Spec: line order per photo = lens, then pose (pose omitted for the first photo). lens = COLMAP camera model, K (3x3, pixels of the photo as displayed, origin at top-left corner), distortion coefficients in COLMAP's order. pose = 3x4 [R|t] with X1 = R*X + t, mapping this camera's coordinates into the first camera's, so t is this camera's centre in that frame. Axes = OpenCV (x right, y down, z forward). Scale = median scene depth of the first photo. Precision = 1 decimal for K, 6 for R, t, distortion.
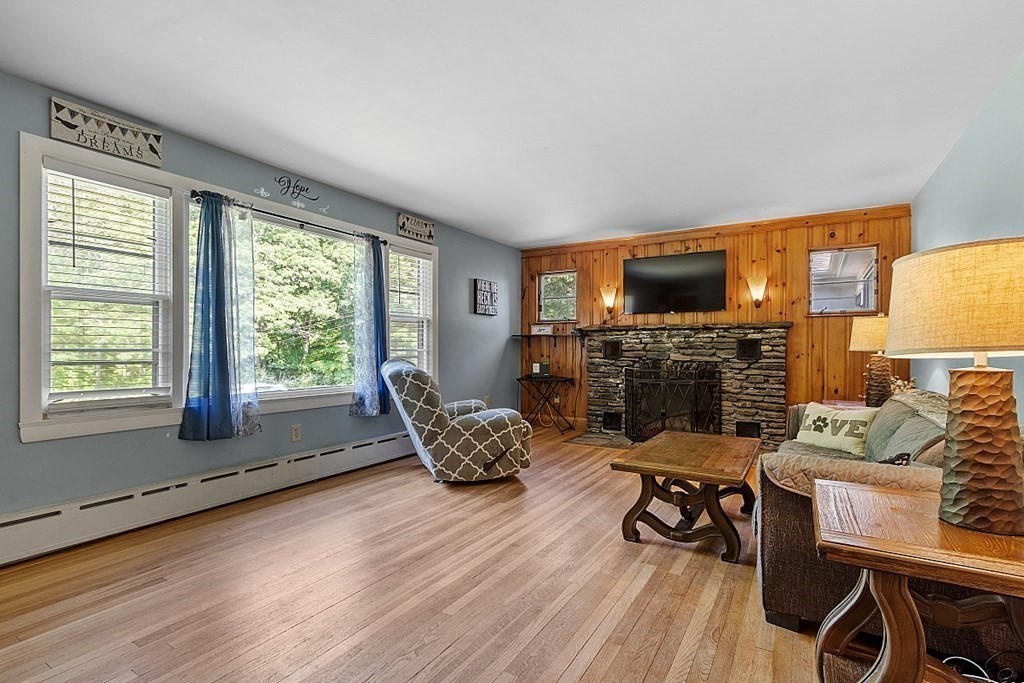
lens RADIAL K [[490.8, 0, 494.6], [0, 490.8, 350.2], [0, 0, 1]] dist [0.003125, 0.000035]
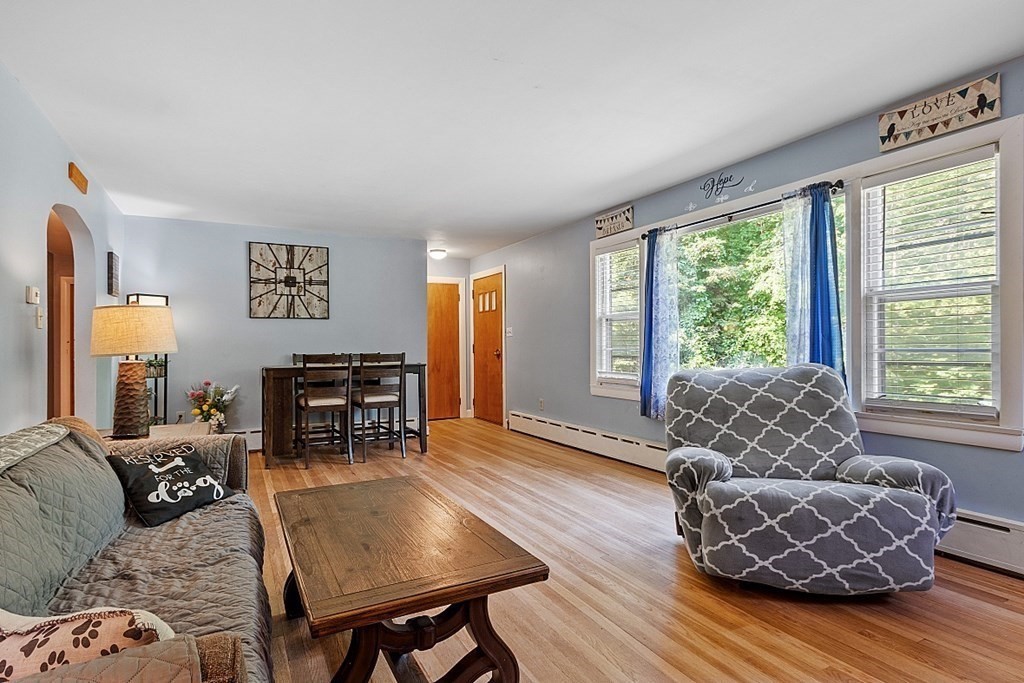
lens RADIAL K [[520.7, 0, 514.7], [0, 520.7, 343.8], [0, 0, 1]] dist [0.001678, 0.000576]
pose [[-0.486280, -0.005876, -0.873783, 0.835795], [-0.000534, 0.999979, -0.006428, -0.005718], [0.873803, -0.002659, -0.486273, 1.377199]]
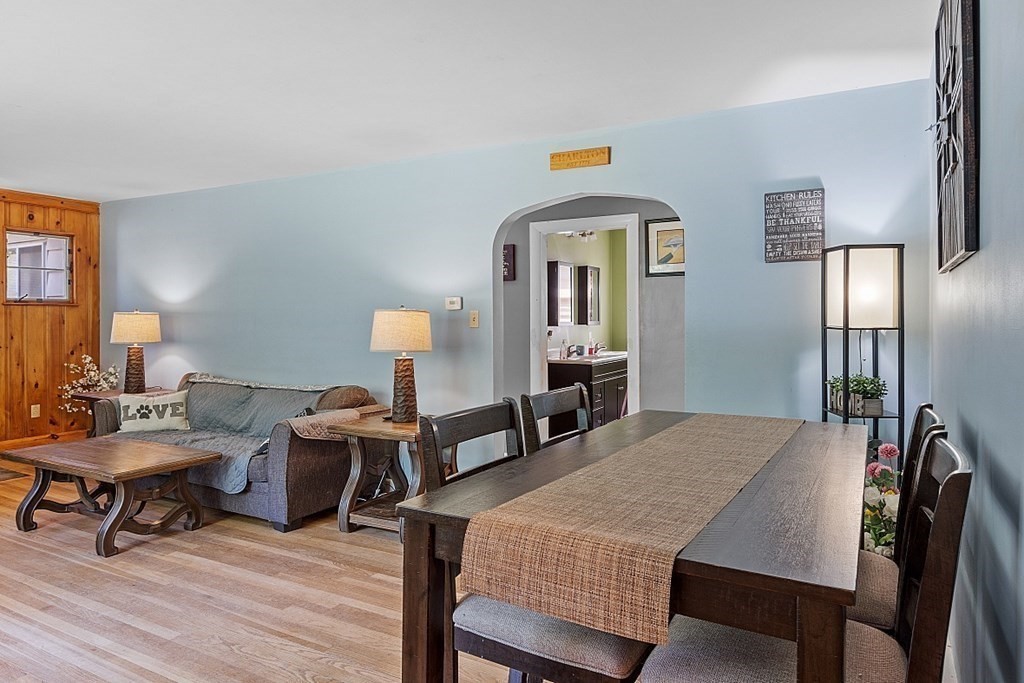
lens RADIAL K [[653.7, 0, 512.3], [0, 653.7, 332.8], [0, 0, 1]] dist [-0.021043, -0.000282]
pose [[-0.045273, -0.026124, 0.998633, -0.837531], [0.008197, 0.999615, 0.026522, -0.060968], [-0.998941, 0.009387, -0.045041, 0.225648]]
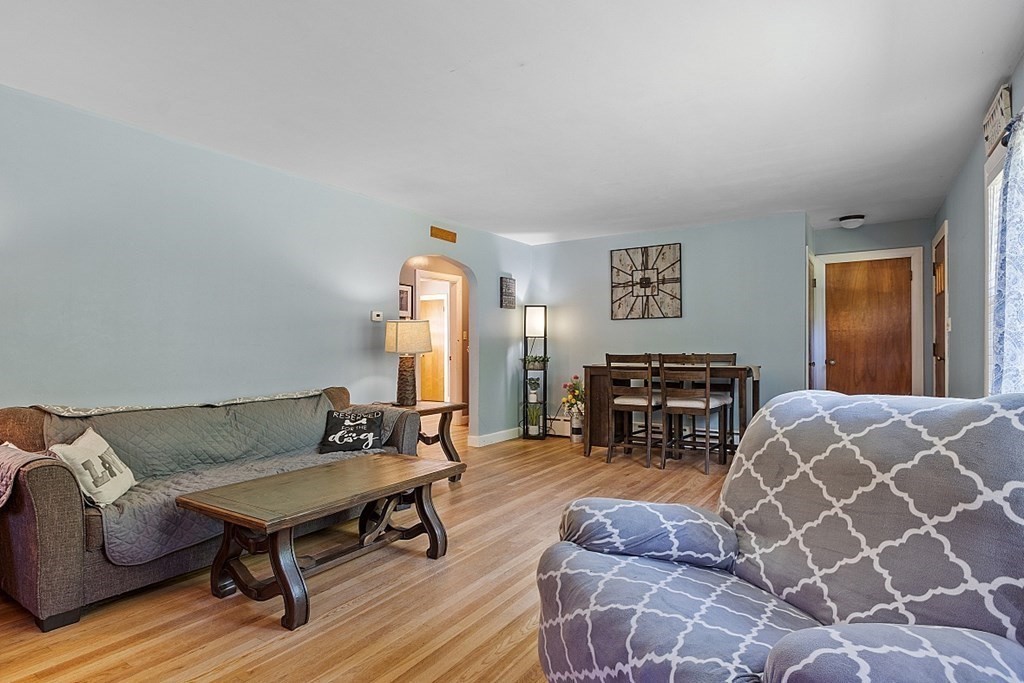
lens RADIAL K [[566.8, 0, 511.4], [0, 566.8, 346.3], [0, 0, 1]] dist [0.004442, -0.003436]
pose [[-0.999869, -0.002153, 0.016071, 0.140595], [-0.002087, 0.999990, 0.004079, -0.012877], [-0.016079, 0.004045, -0.999863, 1.804737]]
